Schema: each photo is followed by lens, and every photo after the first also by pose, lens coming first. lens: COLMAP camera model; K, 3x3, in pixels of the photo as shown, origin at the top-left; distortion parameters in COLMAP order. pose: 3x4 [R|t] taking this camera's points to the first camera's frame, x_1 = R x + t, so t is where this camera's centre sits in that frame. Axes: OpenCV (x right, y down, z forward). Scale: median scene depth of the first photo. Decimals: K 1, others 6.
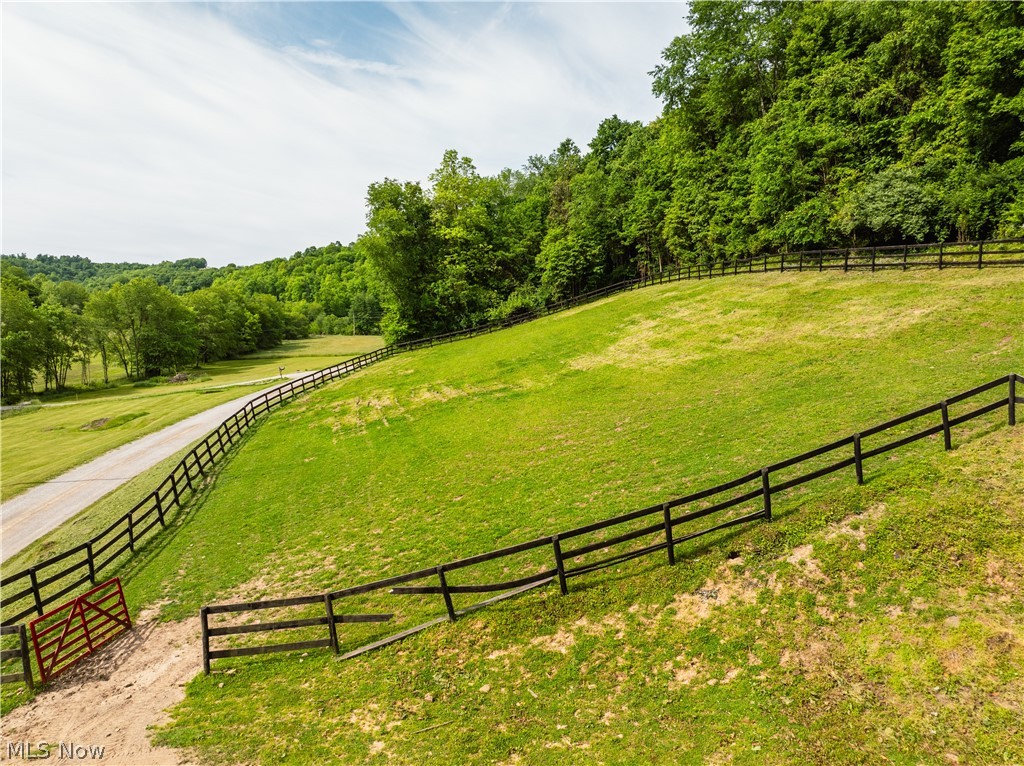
lens RADIAL K [[720.2, 0, 514.7], [0, 720.2, 381.4], [0, 0, 1]] dist [-0.043151, 0.012774]
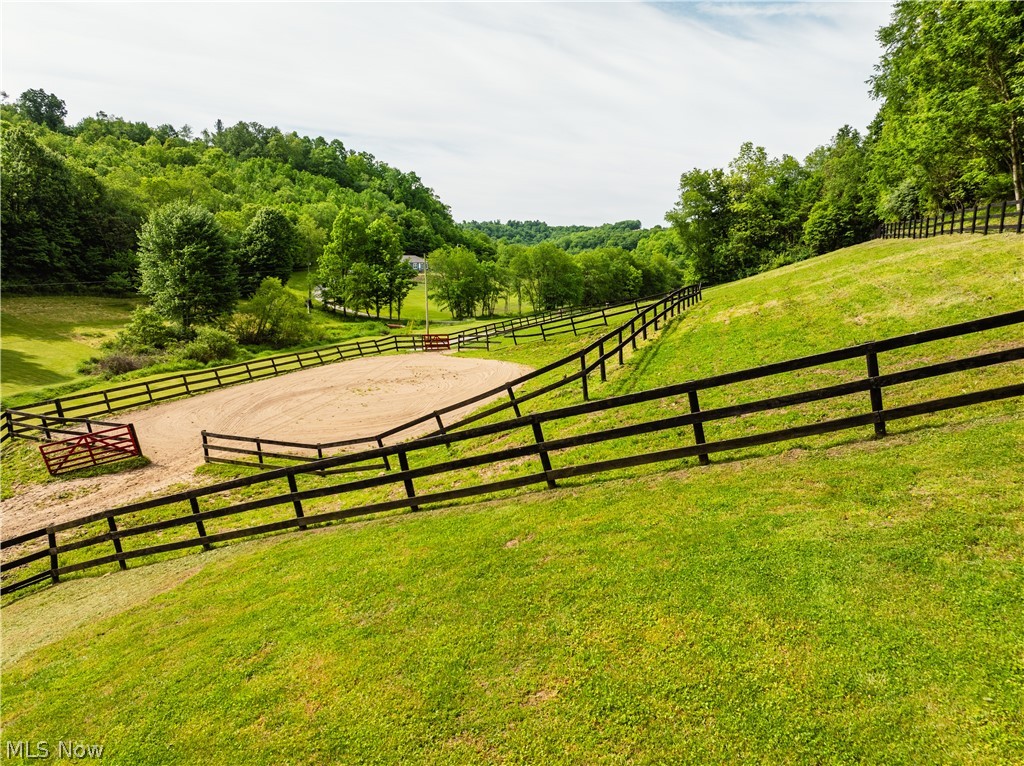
lens RADIAL K [[717.6, 0, 517.0], [0, 717.6, 381.4], [0, 0, 1]] dist [-0.010612, -0.052510]
pose [[0.836160, 0.089570, -0.541123, 0.303145], [-0.058903, 0.995534, 0.073768, 0.038565], [0.545314, -0.029808, 0.837702, -0.327732]]
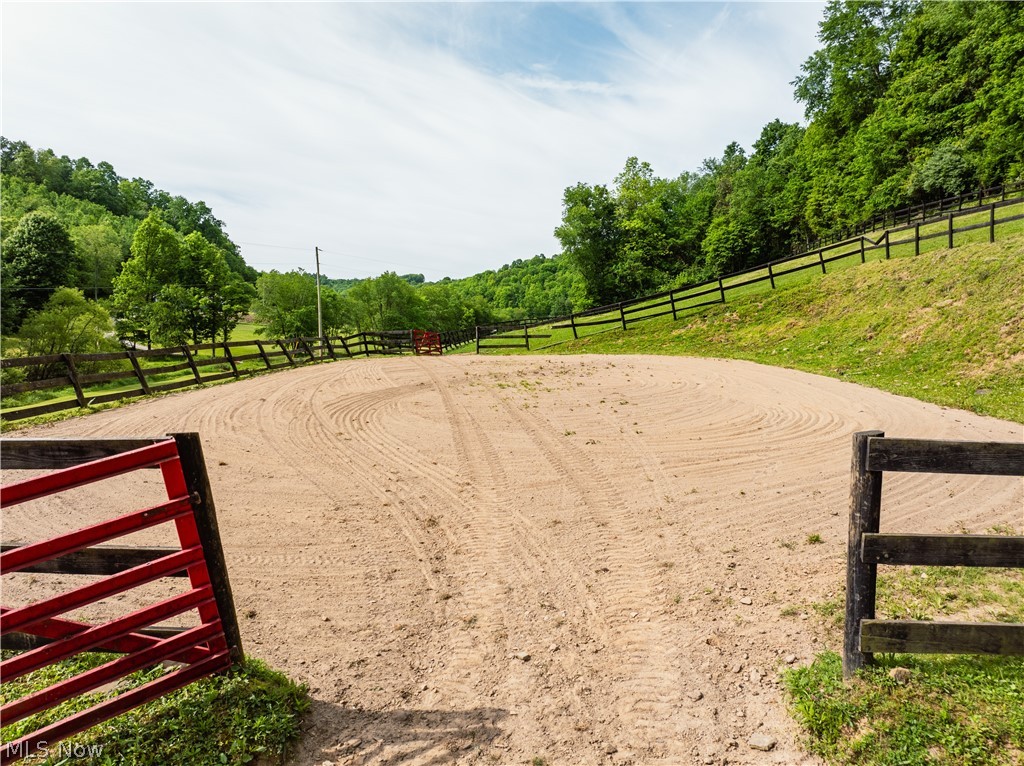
lens RADIAL K [[720.2, 0, 514.7], [0, 720.2, 381.4], [0, 0, 1]] dist [-0.043151, 0.012774]
pose [[0.961934, 0.021619, -0.272425, 0.057927], [-0.027021, 0.999505, -0.016095, 0.081145], [0.271942, 0.022843, 0.962043, -0.210103]]
